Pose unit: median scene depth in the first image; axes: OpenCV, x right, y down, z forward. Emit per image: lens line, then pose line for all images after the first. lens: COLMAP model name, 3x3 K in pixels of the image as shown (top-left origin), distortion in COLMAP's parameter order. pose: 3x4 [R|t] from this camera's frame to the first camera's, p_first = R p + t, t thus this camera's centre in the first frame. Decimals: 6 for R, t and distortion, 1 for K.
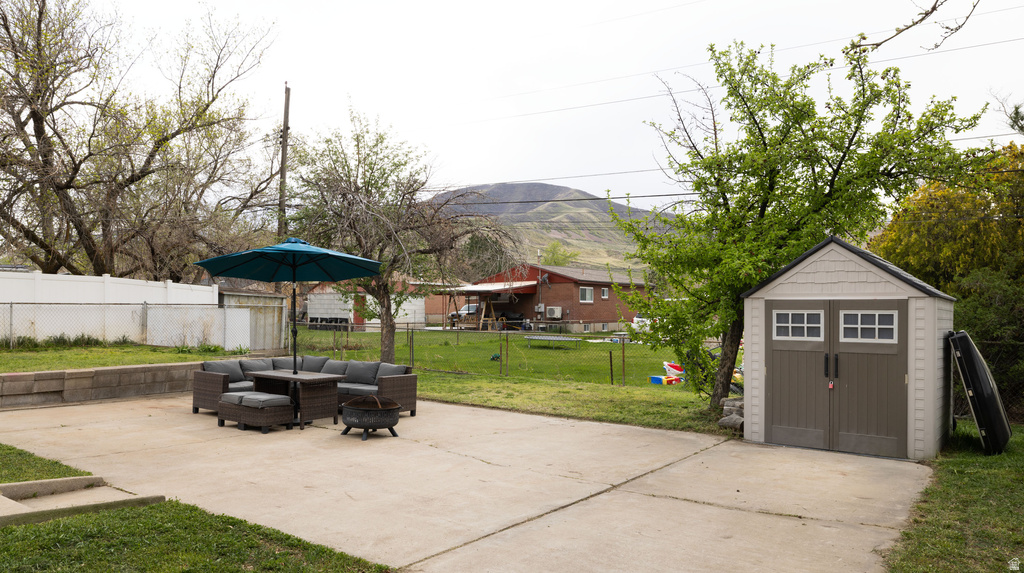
lens RADIAL K [[752.3, 0, 513.4], [0, 752.3, 330.1], [0, 0, 1]] dist [0.004123, -0.000241]
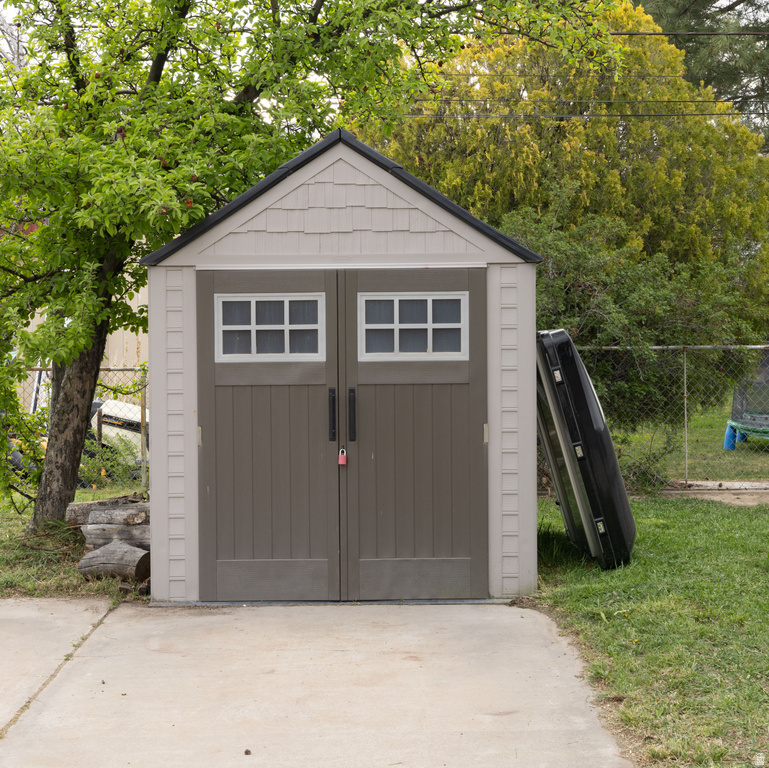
lens RADIAL K [[1433.2, 0, 384.6], [0, 1433.2, 313.2], [0, 0, 1]] dist [0.001064, 0.049139]
pose [[0.797148, -0.022311, 0.603371, -0.080773], [0.030180, 0.999540, -0.002912, -0.011047], [-0.603029, 0.020531, 0.797455, 0.305469]]
